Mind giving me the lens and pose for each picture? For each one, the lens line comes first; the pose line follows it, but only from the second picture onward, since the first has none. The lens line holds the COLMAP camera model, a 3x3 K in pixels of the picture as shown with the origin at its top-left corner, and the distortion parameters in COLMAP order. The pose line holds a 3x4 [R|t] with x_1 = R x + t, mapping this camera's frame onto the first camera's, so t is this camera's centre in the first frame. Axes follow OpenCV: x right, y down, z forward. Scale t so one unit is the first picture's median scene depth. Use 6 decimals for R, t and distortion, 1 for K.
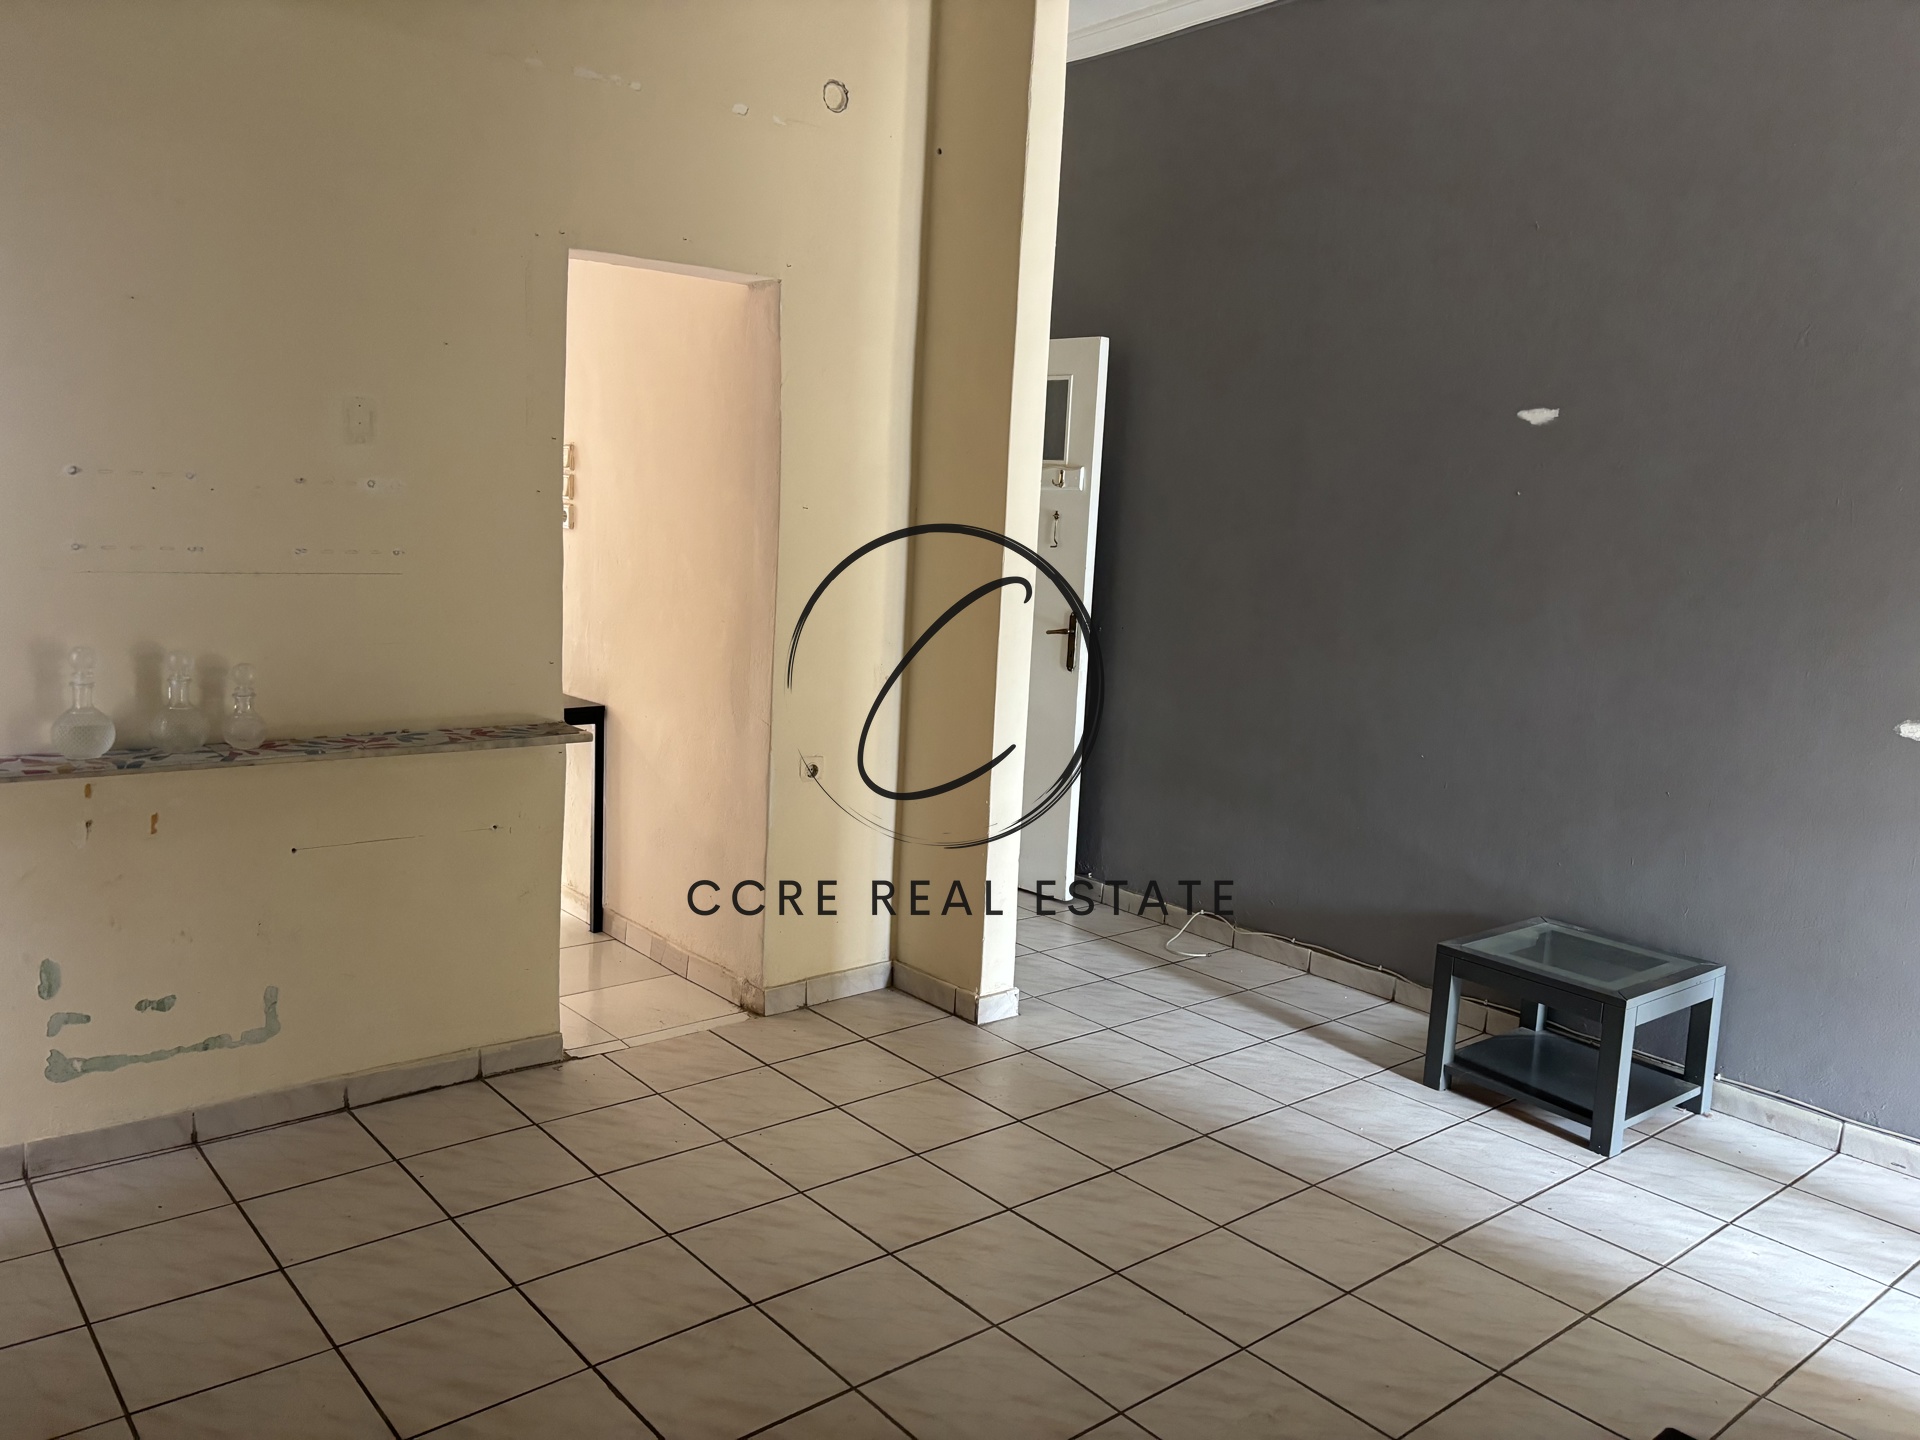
lens RADIAL K [[1461.5, 0, 960.0], [0, 1461.5, 720.0], [0, 0, 1]] dist [0.001260, -0.007972]
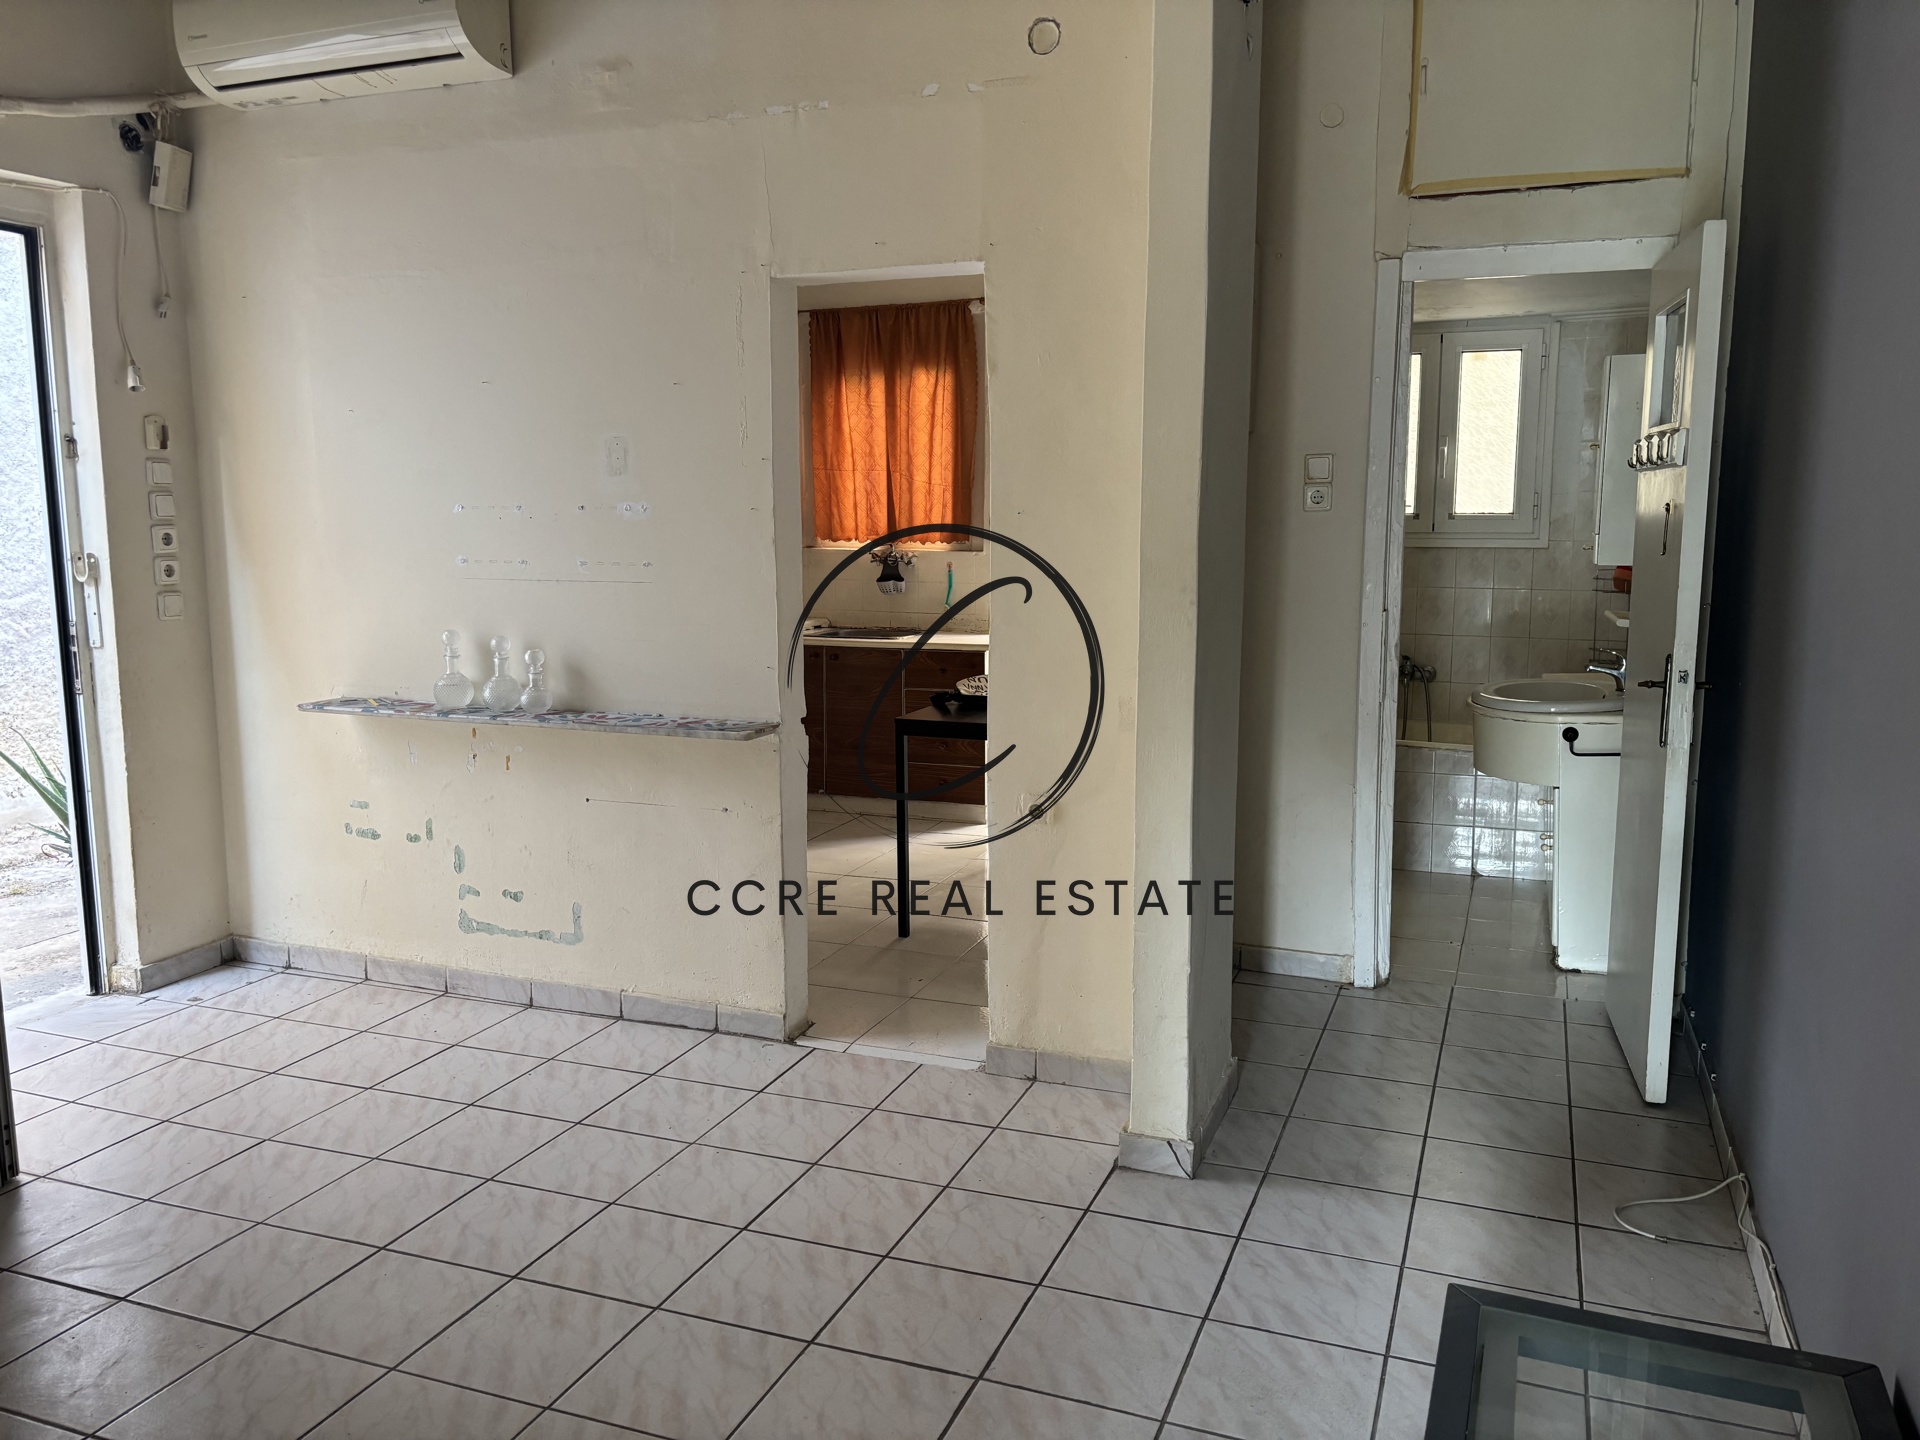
lens RADIAL K [[1456.3, 0, 975.6], [0, 1456.3, 713.7], [0, 0, 1]] dist [0.024667, -0.009692]
pose [[0.481795, 0.078228, -0.872785, 0.833763], [-0.105214, 0.993966, 0.031009, -0.061728], [0.869945, 0.076889, 0.487119, 0.694641]]
